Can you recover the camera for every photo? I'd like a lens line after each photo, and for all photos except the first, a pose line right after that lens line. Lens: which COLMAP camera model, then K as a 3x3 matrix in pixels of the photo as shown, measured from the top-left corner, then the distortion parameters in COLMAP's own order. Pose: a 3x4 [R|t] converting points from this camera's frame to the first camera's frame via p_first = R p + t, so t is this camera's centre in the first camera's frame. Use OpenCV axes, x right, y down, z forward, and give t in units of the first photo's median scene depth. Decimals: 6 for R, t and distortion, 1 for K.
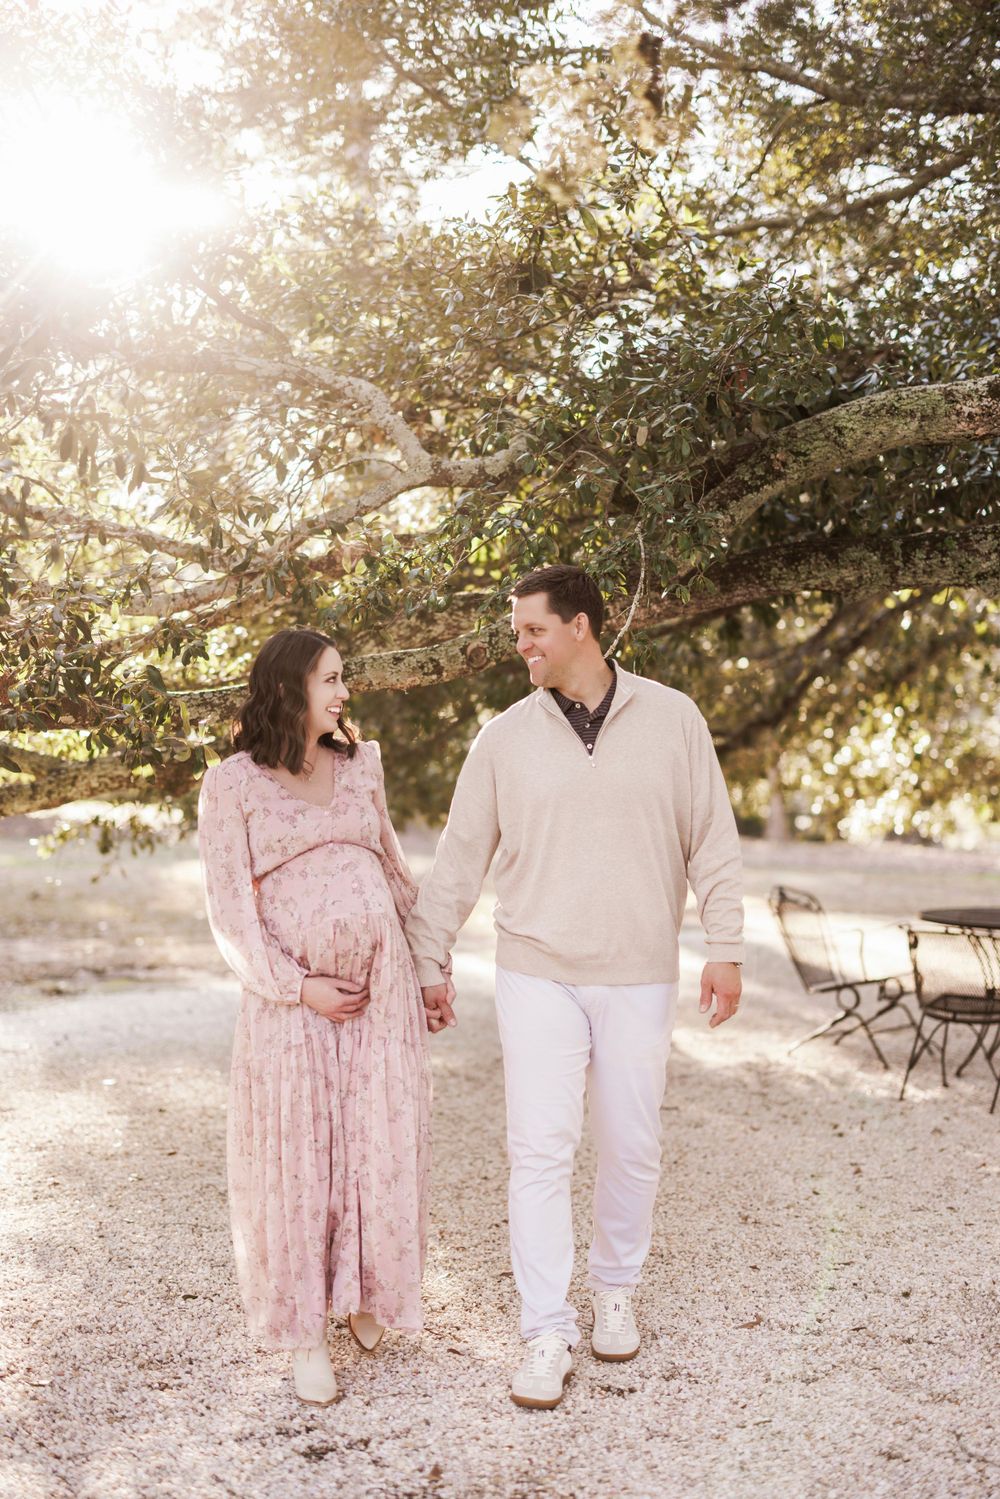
lens RADIAL K [[2221.6, 0, 500.0], [0, 2221.6, 749.5], [0, 0, 1]] dist [-0.007512, -0.007814]
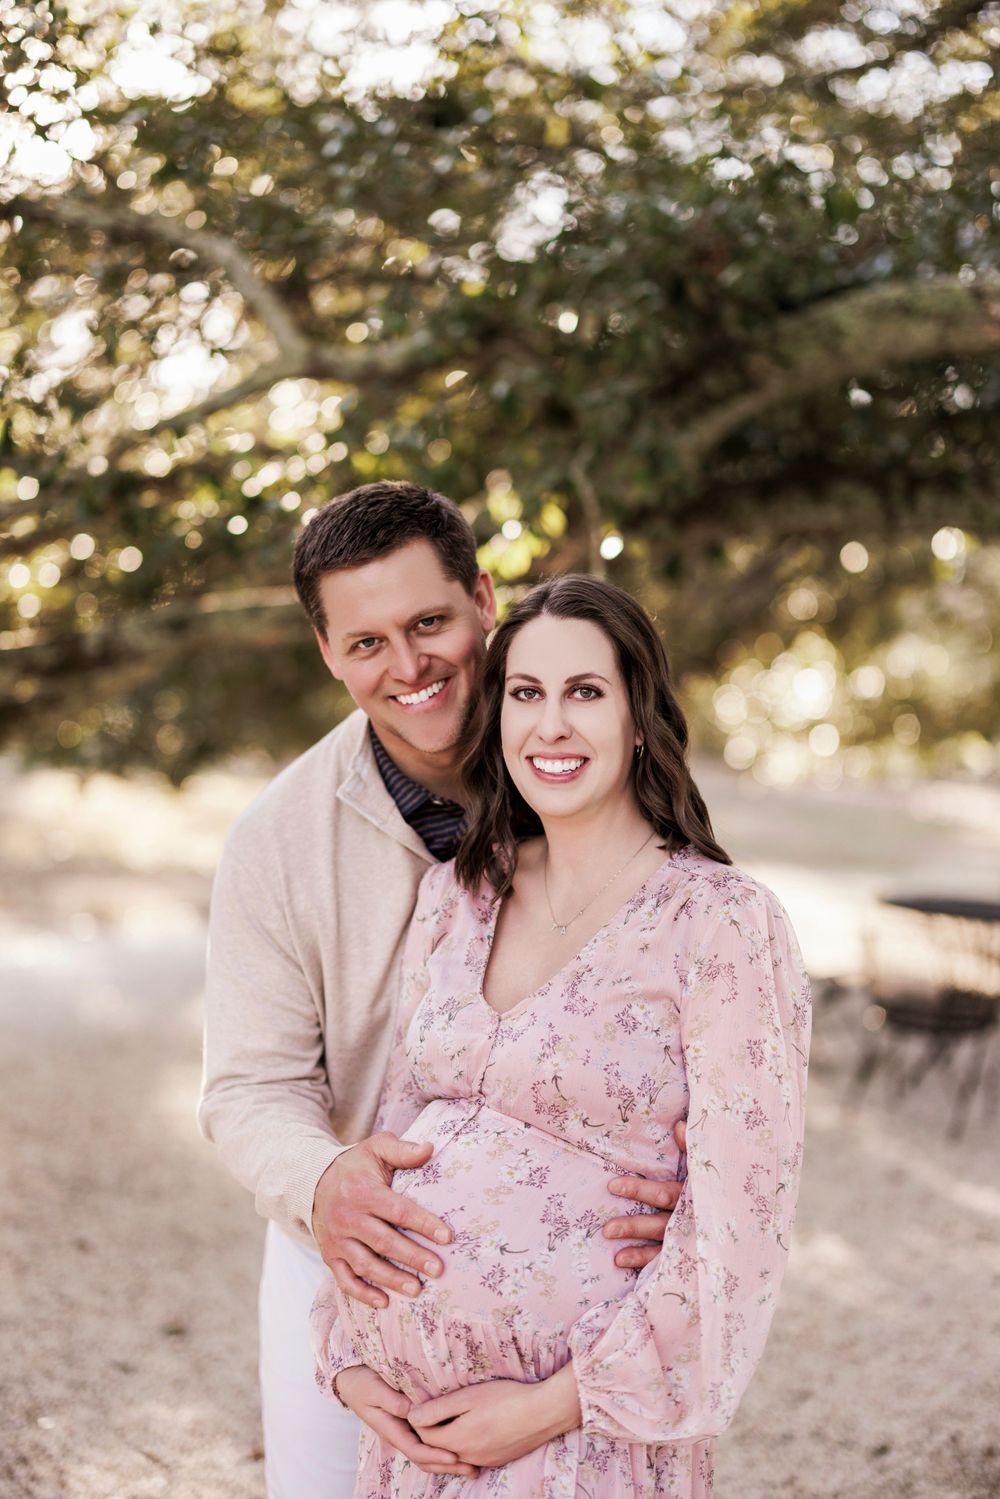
lens RADIAL K [[2221.6, 0, 500.0], [0, 2221.6, 749.5], [0, 0, 1]] dist [-0.007512, -0.007814]
pose [[0.998521, 0.032261, 0.043771, 0.006175], [-0.034336, 0.998280, 0.047526, -0.029964], [-0.042163, -0.048959, 0.997910, 0.216042]]
